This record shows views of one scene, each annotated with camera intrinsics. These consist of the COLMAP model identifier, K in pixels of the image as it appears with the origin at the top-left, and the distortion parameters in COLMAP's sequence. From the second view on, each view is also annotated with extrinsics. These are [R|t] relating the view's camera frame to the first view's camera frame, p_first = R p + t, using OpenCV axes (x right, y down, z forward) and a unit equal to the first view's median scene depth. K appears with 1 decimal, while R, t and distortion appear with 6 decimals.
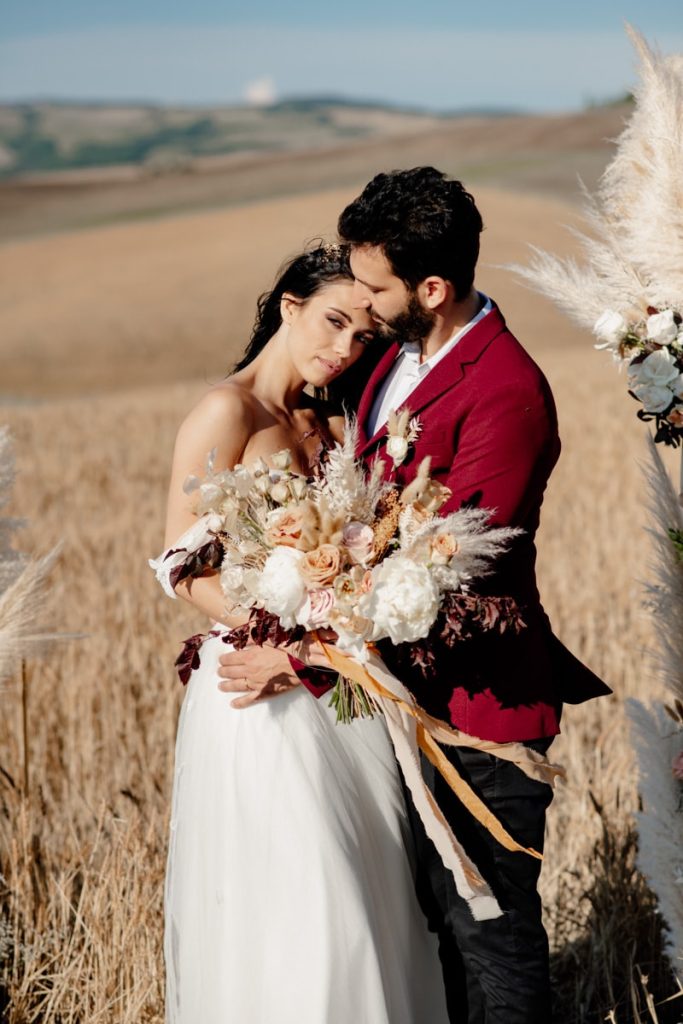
lens RADIAL K [[2517.2, 0, 341.5], [0, 2517.2, 512.0], [0, 0, 1]] dist [-0.008017, 0.023687]
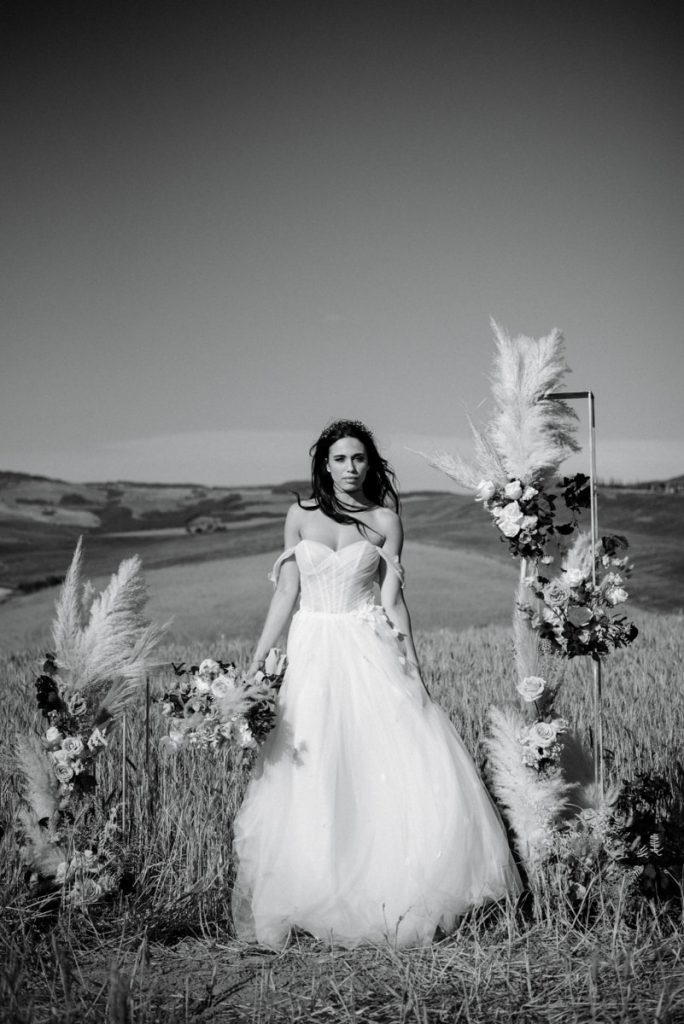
lens RADIAL K [[1867.2, 0, 342.0], [0, 1867.2, 512.0], [0, 0, 1]] dist [0.042981, 0.171034]
pose [[0.999868, 0.013604, 0.008864, -0.003530], [-0.011939, 0.985970, -0.166493, 0.086153], [-0.011005, 0.166365, 0.986003, -0.162637]]
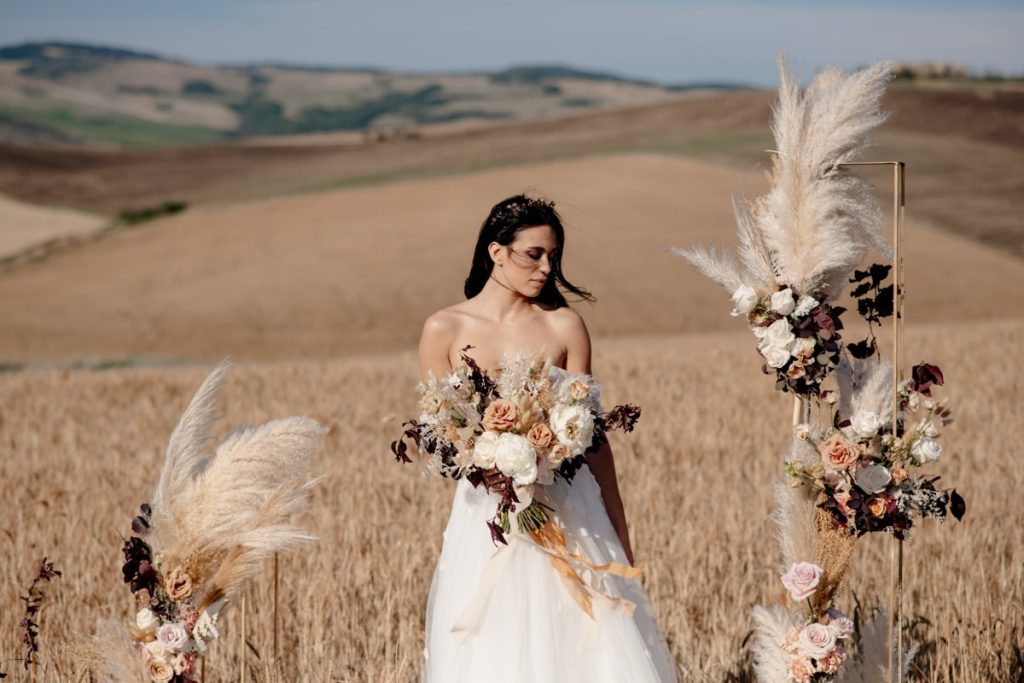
lens RADIAL K [[2747.7, 0, 482.1], [0, 2747.7, 340.6], [0, 0, 1]] dist [0.226747, -0.771299]
pose [[0.999109, 0.026496, -0.032860, 0.010503], [-0.028367, 0.997922, -0.057857, 0.016858], [0.031258, 0.058738, 0.997784, -0.212903]]
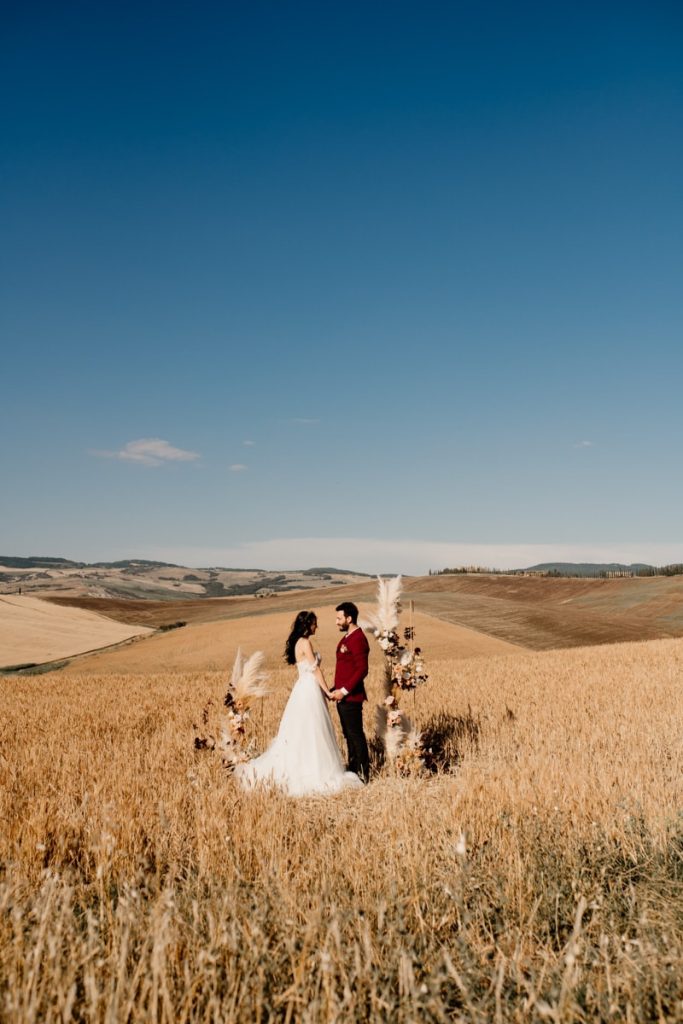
lens RADIAL K [[1346.6, 0, 341.9], [0, 1346.6, 427.7], [0, 0, 1]] dist [-0.084514, 0.007961]
pose [[0.999831, 0.018386, -0.000336, 0.014341], [-0.017866, 0.966910, -0.254491, 0.123357], [-0.004354, 0.254454, 0.967075, -1.003305]]
